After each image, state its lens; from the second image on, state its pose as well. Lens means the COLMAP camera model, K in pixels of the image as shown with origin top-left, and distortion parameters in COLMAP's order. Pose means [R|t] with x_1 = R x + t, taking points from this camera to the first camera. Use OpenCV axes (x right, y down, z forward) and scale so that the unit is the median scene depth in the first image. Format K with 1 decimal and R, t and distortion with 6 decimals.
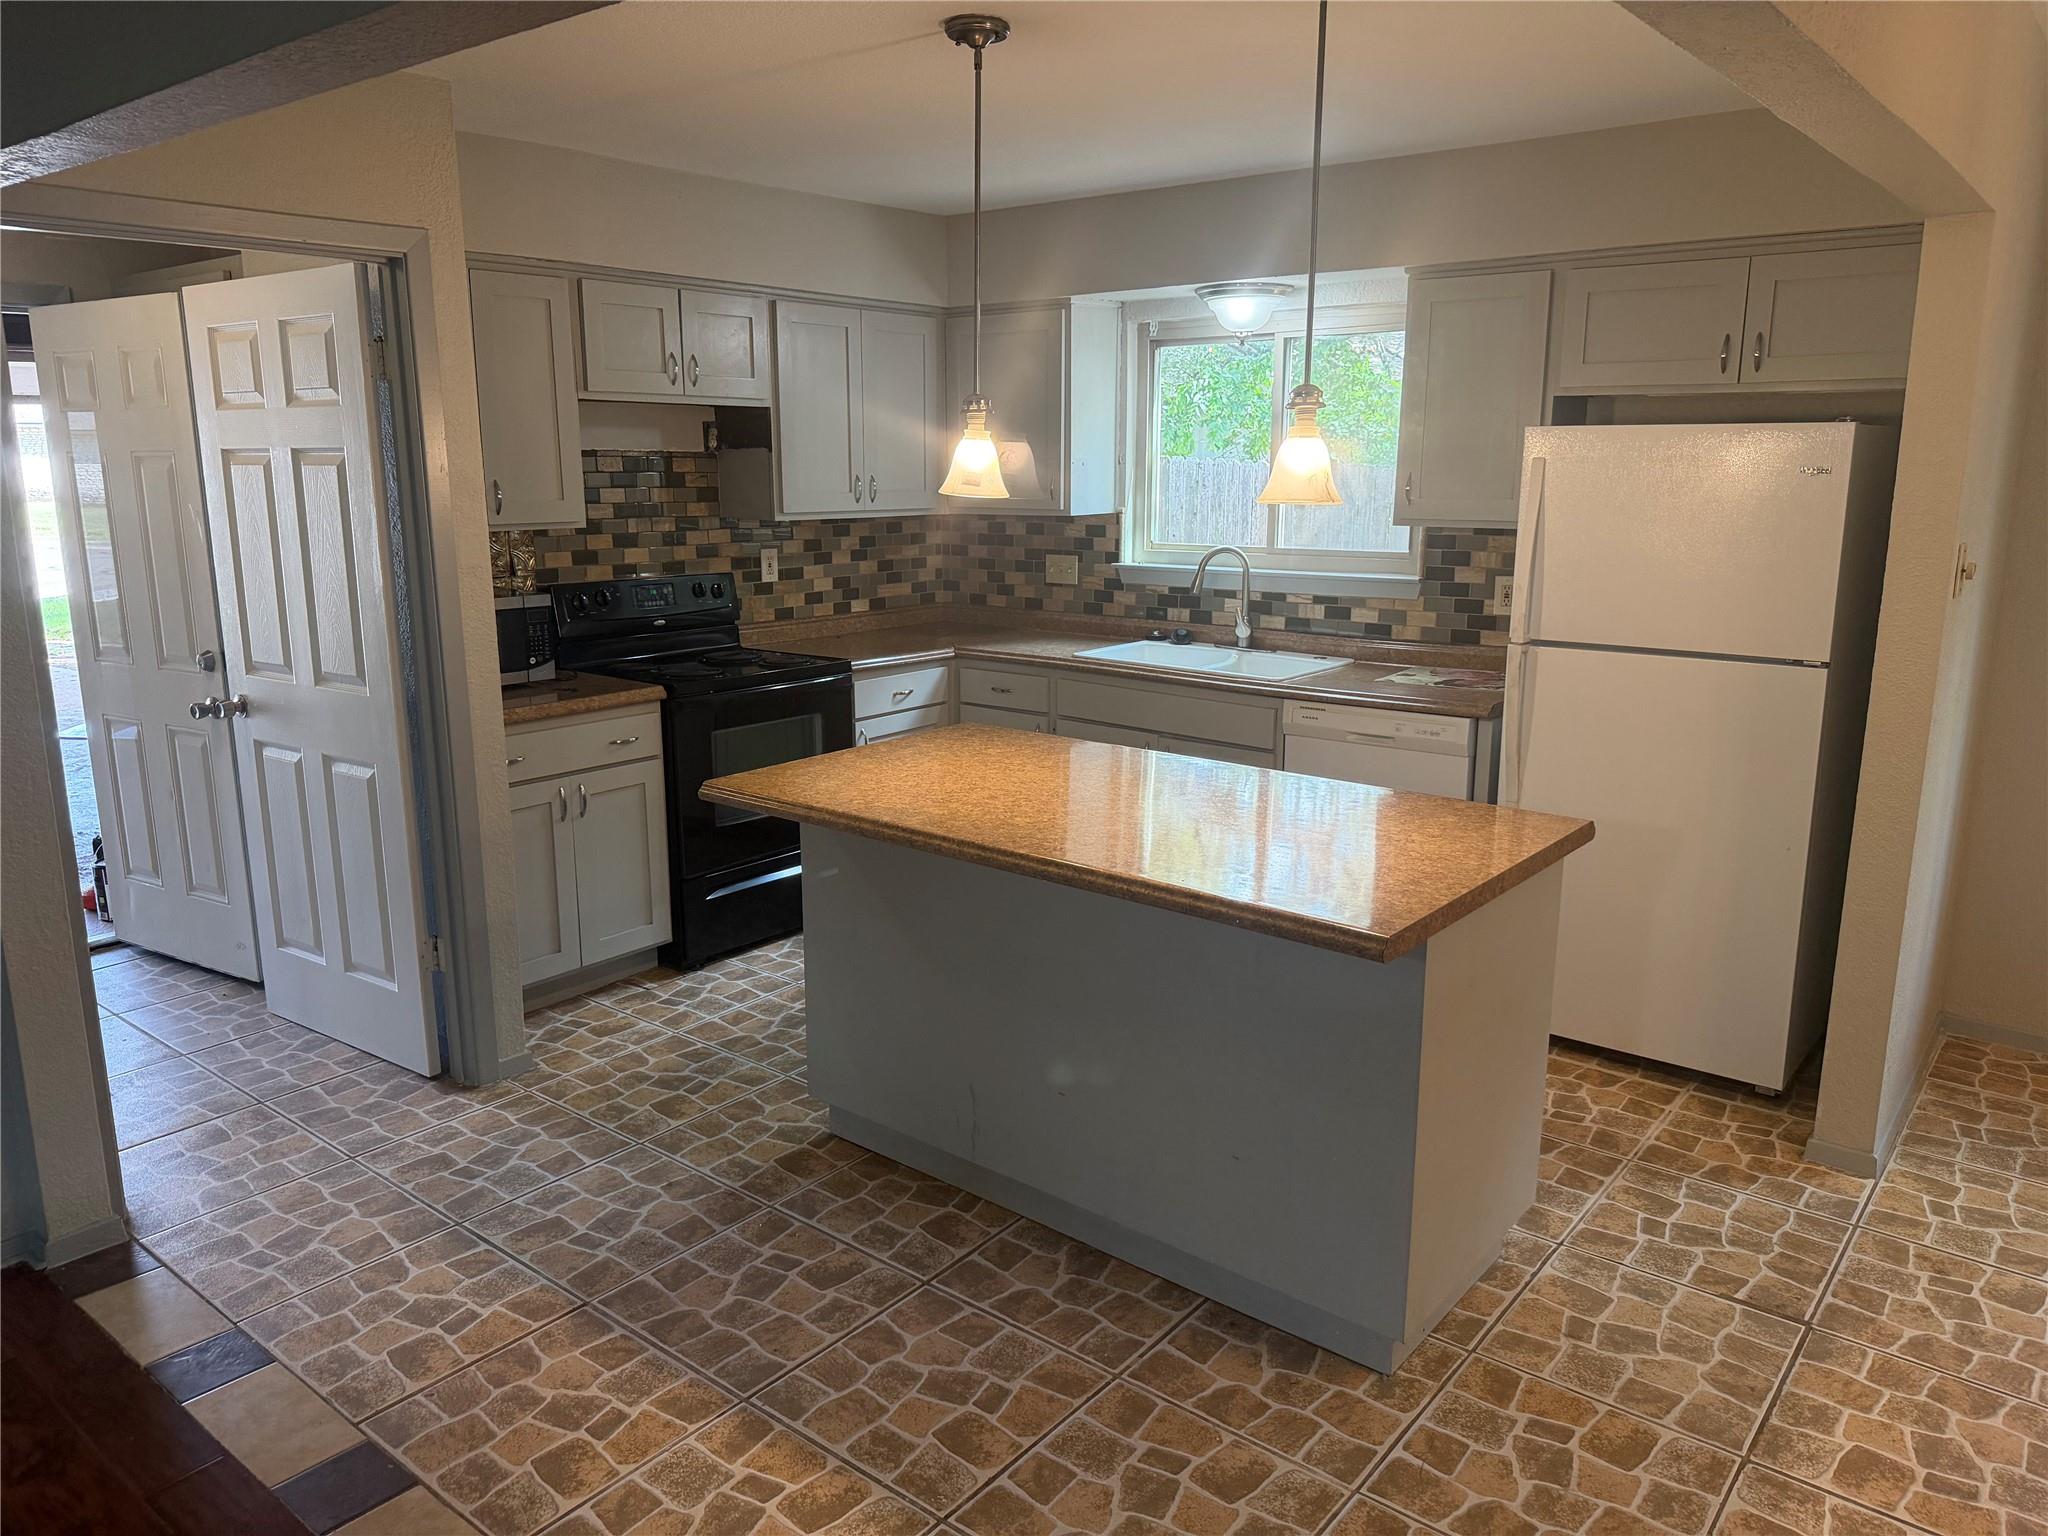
lens RADIAL K [[1440.6, 0, 1015.3], [0, 1440.6, 761.2], [0, 0, 1]] dist [0.003562, -0.019941]
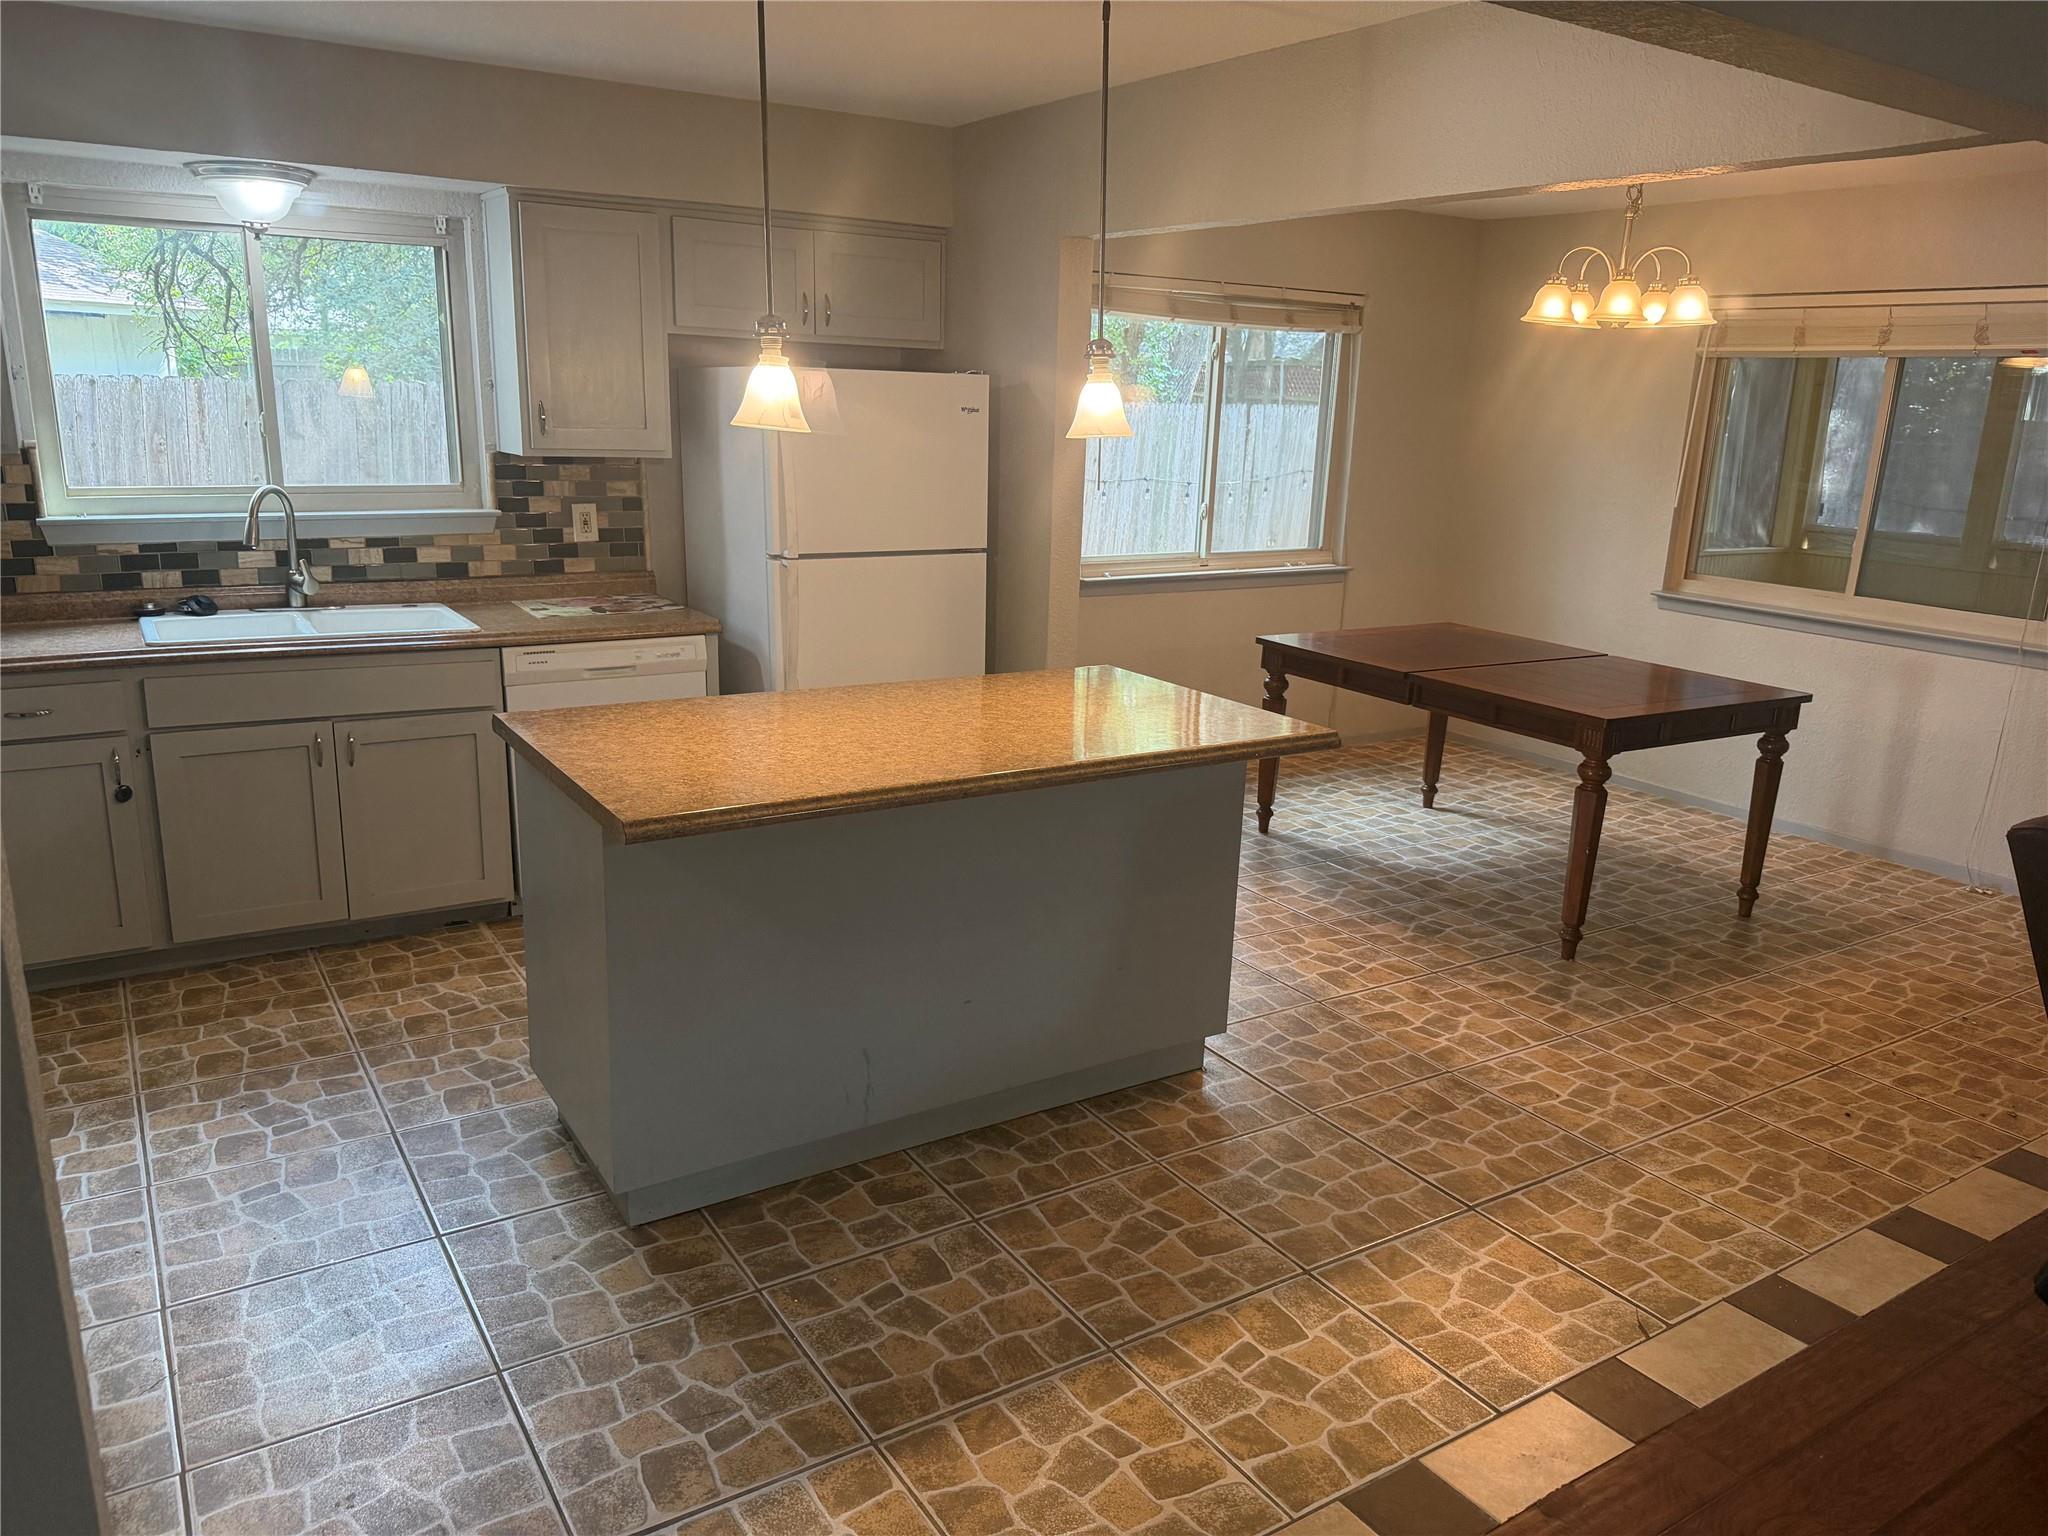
lens RADIAL K [[1440.6, 0, 1019.0], [0, 1440.6, 775.2], [0, 0, 1]] dist [0.003562, -0.019941]
pose [[0.296494, -0.226257, 0.927846, -0.555024], [0.164667, 0.969093, 0.183696, -0.074189], [-0.940732, 0.098321, 0.324587, 0.366977]]
